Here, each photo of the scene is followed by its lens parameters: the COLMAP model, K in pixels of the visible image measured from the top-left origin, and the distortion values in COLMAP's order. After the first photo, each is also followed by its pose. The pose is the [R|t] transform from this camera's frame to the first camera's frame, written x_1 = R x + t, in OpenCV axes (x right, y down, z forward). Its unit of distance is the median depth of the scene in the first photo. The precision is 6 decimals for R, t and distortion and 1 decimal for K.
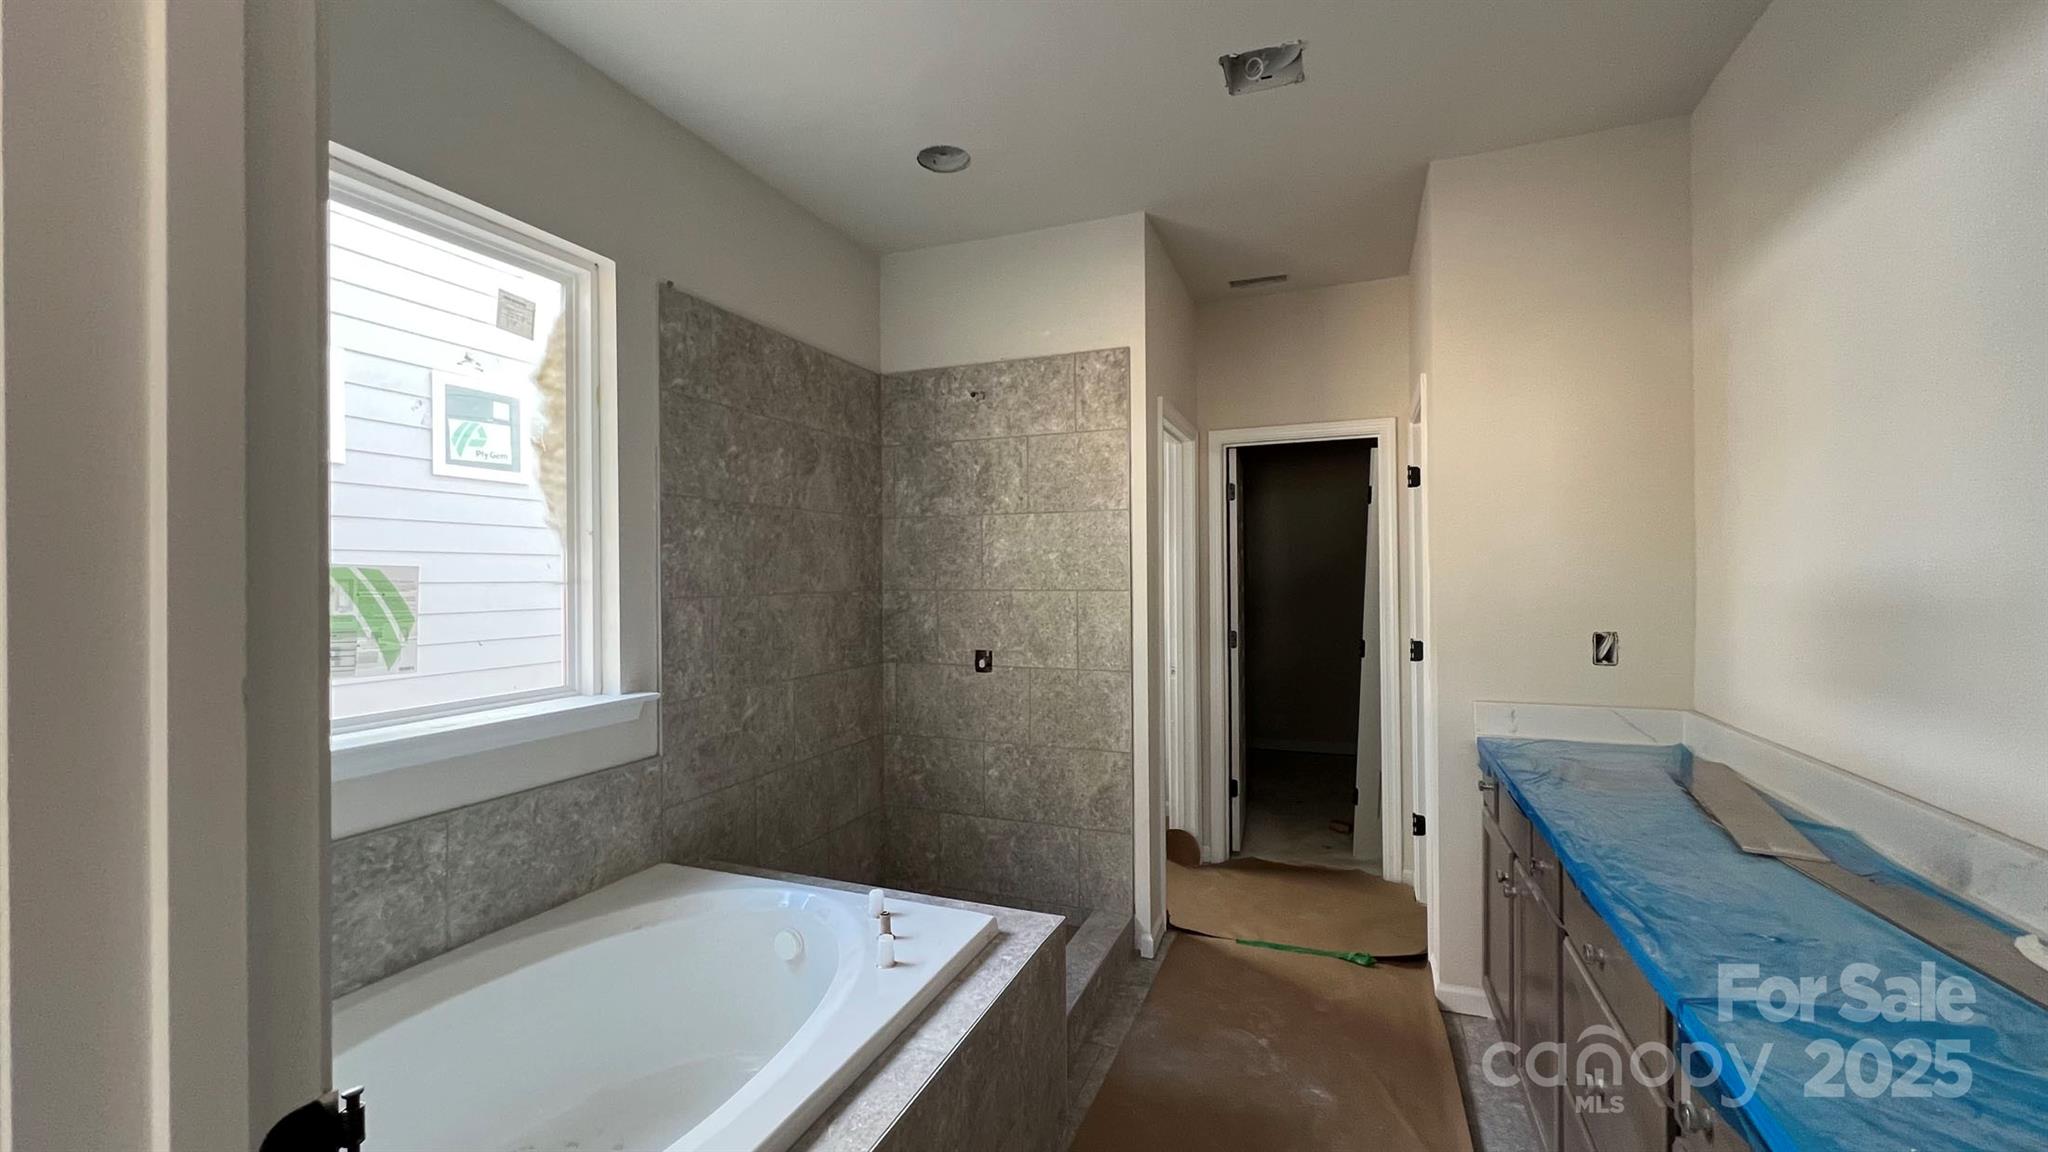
lens RADIAL K [[805.0, 0, 1024.5], [0, 805.0, 574.9], [0, 0, 1]] dist [-0.003730, 0.000022]
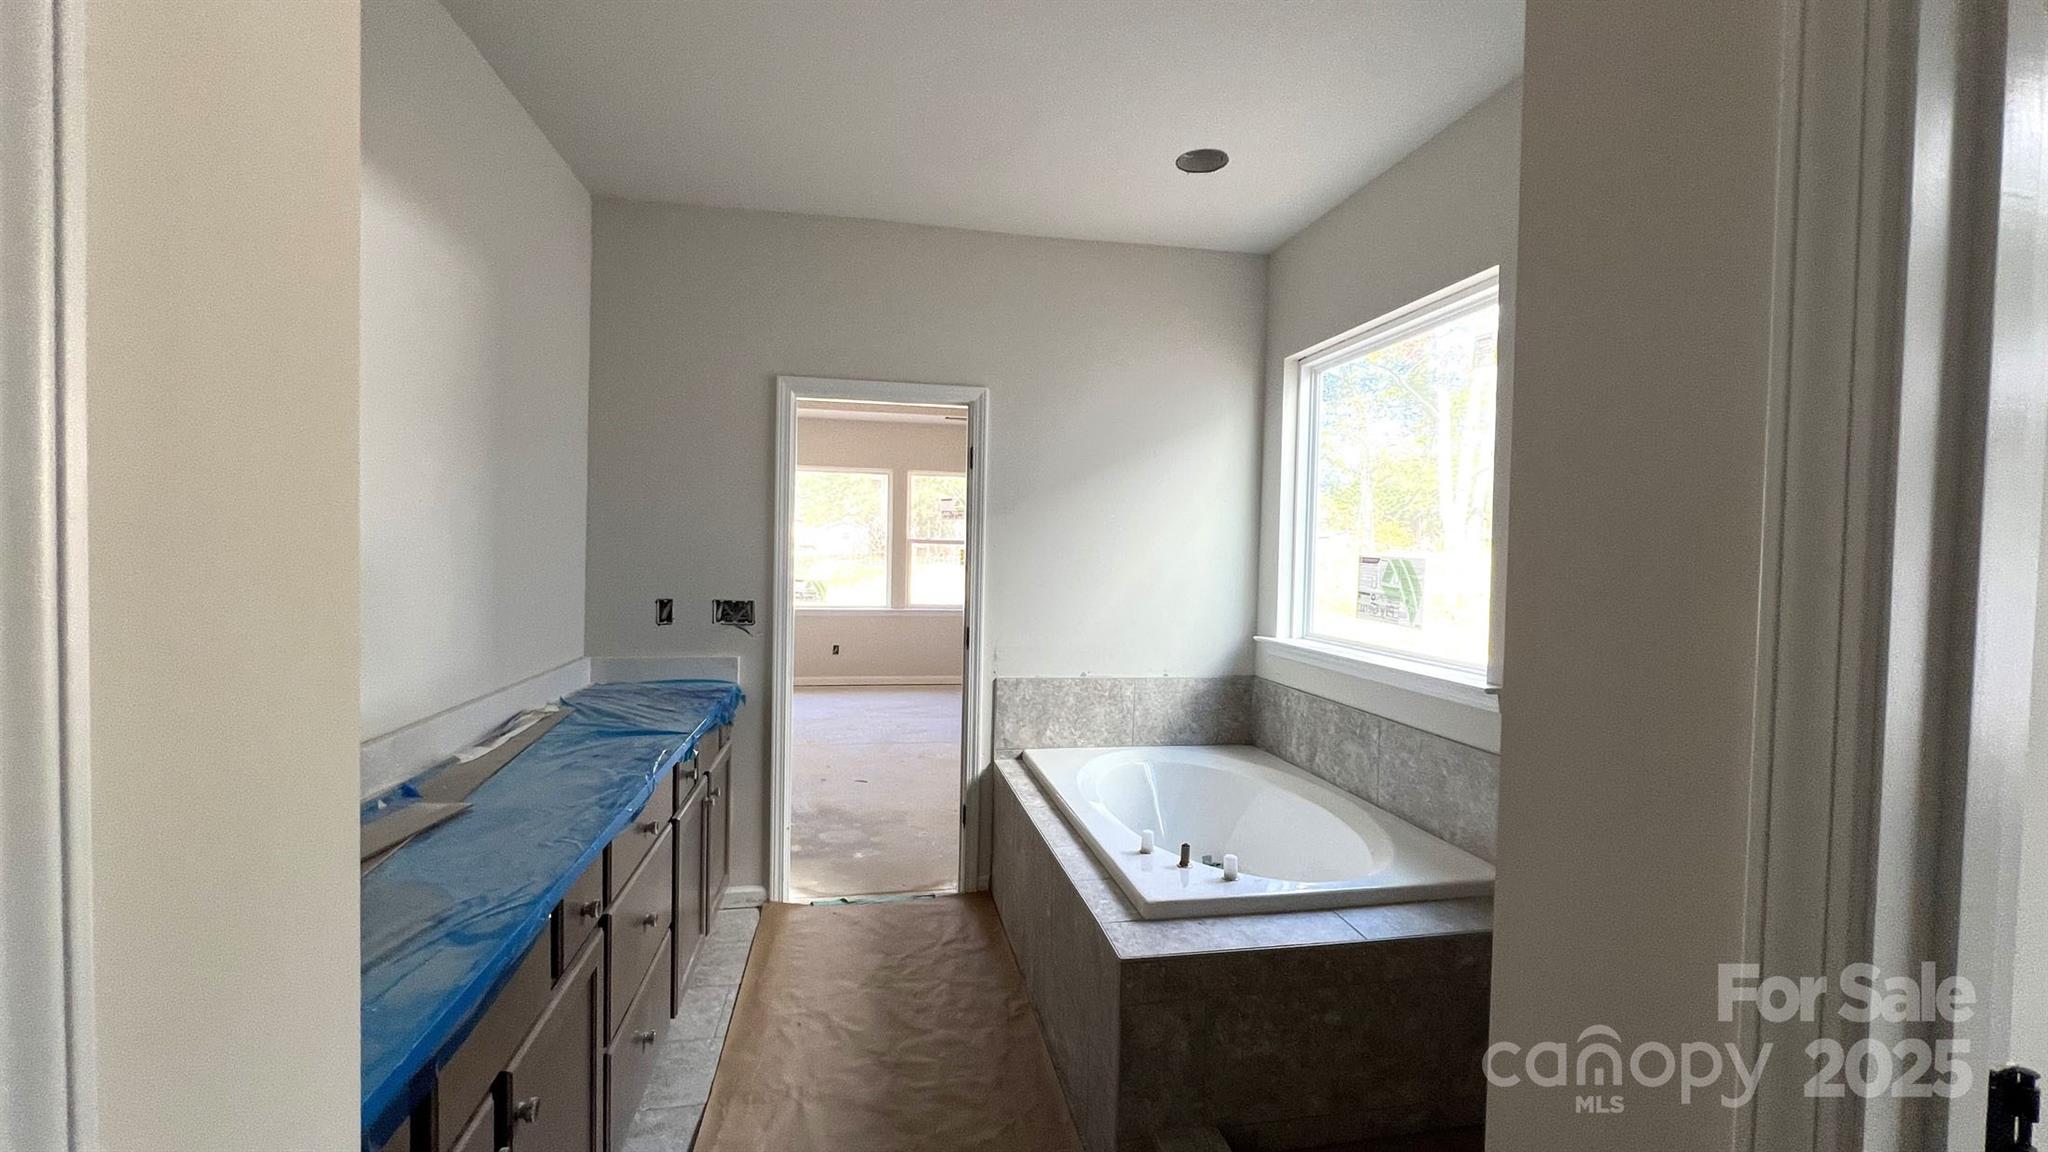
lens RADIAL K [[805.0, 0, 1019.1], [0, 805.0, 568.7], [0, 0, 1]] dist [-0.003730, 0.000022]
pose [[-0.830511, 0.002385, -0.556996, 0.718250], [-0.017753, 0.999369, 0.030749, -0.025239], [0.556719, 0.035426, -0.829946, 1.886175]]
